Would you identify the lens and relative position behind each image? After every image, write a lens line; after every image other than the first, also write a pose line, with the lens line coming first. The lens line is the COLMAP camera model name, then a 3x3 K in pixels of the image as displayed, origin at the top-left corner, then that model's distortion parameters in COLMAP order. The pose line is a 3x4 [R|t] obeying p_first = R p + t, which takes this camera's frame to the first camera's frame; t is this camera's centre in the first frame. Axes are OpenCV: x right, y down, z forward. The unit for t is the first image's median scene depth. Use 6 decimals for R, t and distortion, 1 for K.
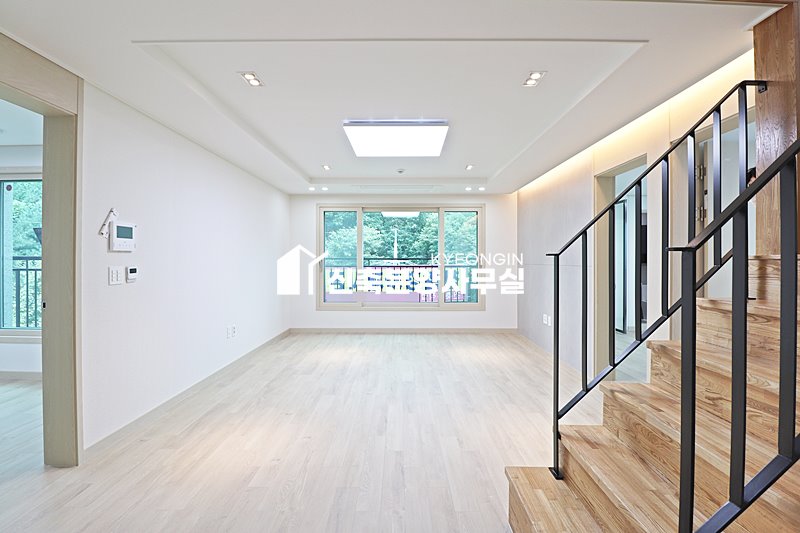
lens RADIAL K [[373.0, 0, 402.4], [0, 373.0, 260.2], [0, 0, 1]] dist [-0.003435, -0.013229]
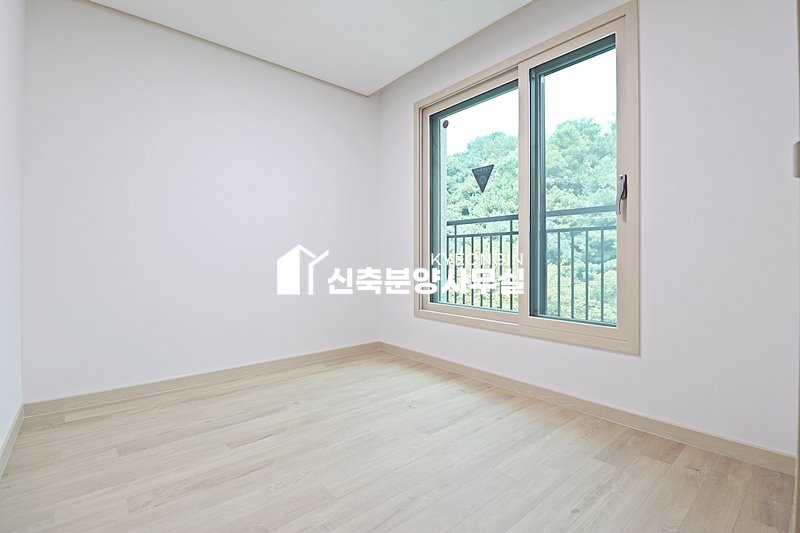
lens RADIAL K [[369.4, 0, 402.5], [0, 369.4, 261.0], [0, 0, 1]] dist [-0.001160, -0.012669]
pose [[0.651264, 0.000141, -0.758851, -0.606343], [0.001590, 0.999998, 0.001551, 0.107508], [0.758849, -0.002216, 0.651262, 0.464296]]
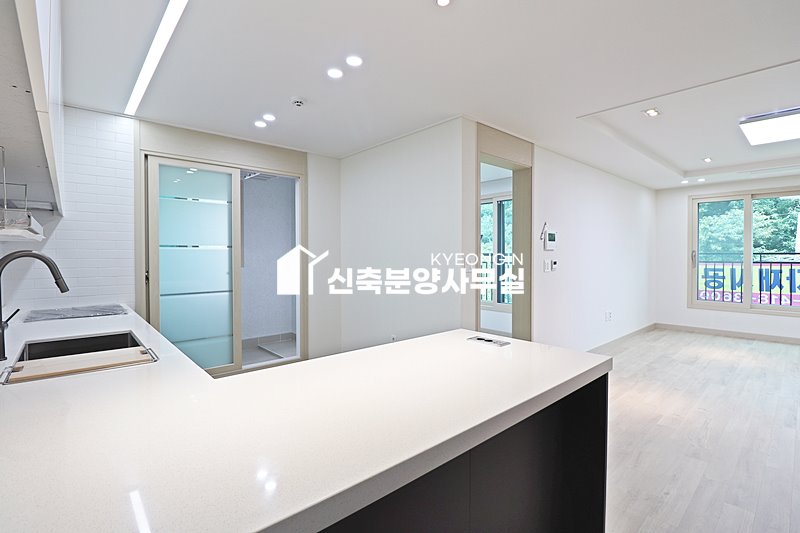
lens RADIAL K [[378.0, 0, 400.8], [0, 378.0, 260.4], [0, 0, 1]] dist [-0.001314, -0.012634]
pose [[0.671501, 0.007498, -0.740966, -0.019554], [0.002728, 0.999917, 0.012591, -0.001995], [0.740998, -0.010476, 0.671425, -0.346633]]
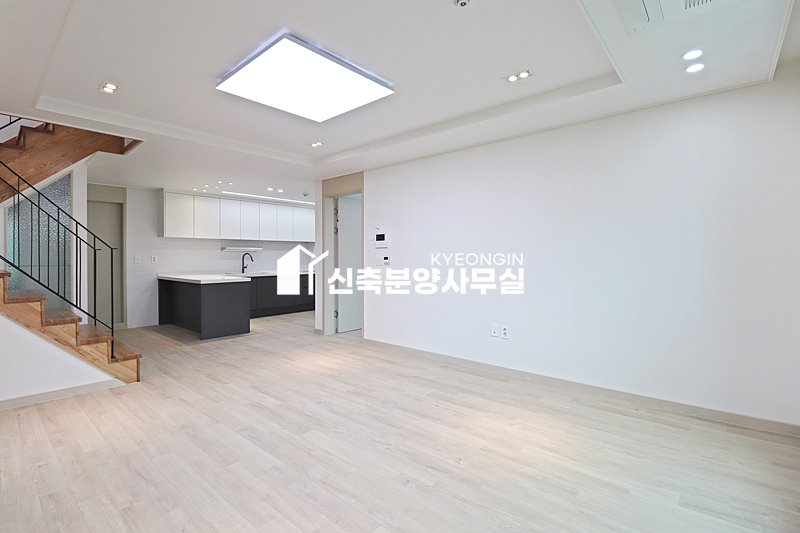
lens RADIAL K [[370.8, 0, 399.4], [0, 370.8, 257.7], [0, 0, 1]] dist [-0.000852, -0.013548]
pose [[-0.655358, 0.003726, -0.755309, 0.433047], [0.003060, 0.999993, 0.002278, 0.016130], [0.755312, -0.000819, -0.655365, 1.674160]]
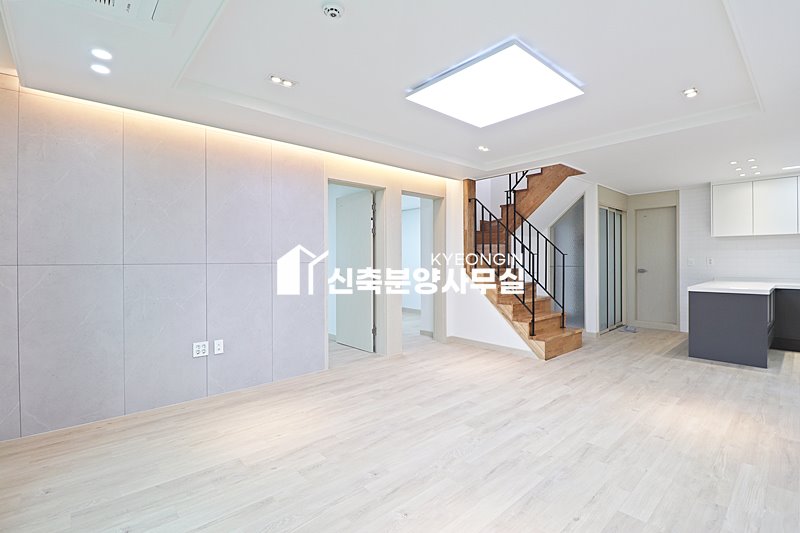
lens RADIAL K [[369.4, 0, 402.5], [0, 369.4, 261.0], [0, 0, 1]] dist [-0.001160, -0.012669]
pose [[-0.670156, 0.000338, 0.742220, -0.451443], [0.003804, 0.999988, 0.002979, 0.010342], [-0.742210, 0.004820, -0.670150, 1.681403]]
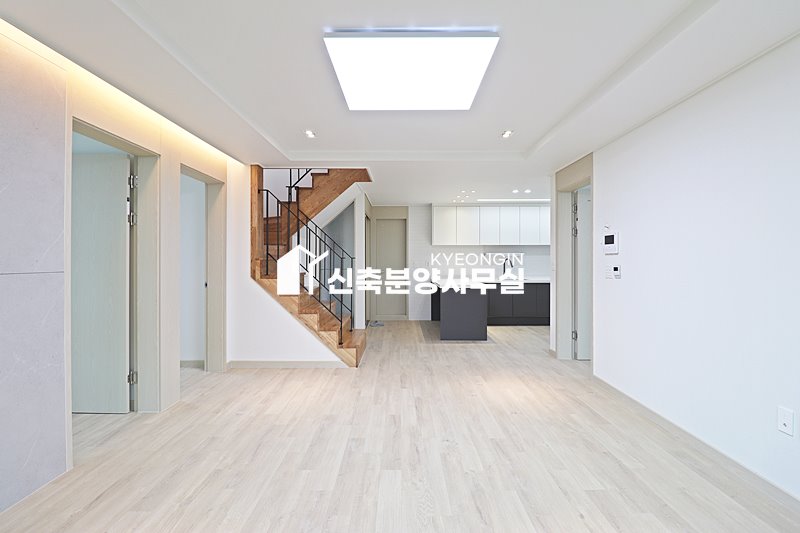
lens RADIAL K [[366.2, 0, 401.9], [0, 366.2, 258.5], [0, 0, 1]] dist [-0.001838, -0.012472]
pose [[-1.000000, 0.000065, -0.000566, -0.000580], [0.000066, 0.999997, -0.002633, -0.003029], [0.000565, -0.002633, -0.999996, 1.692683]]
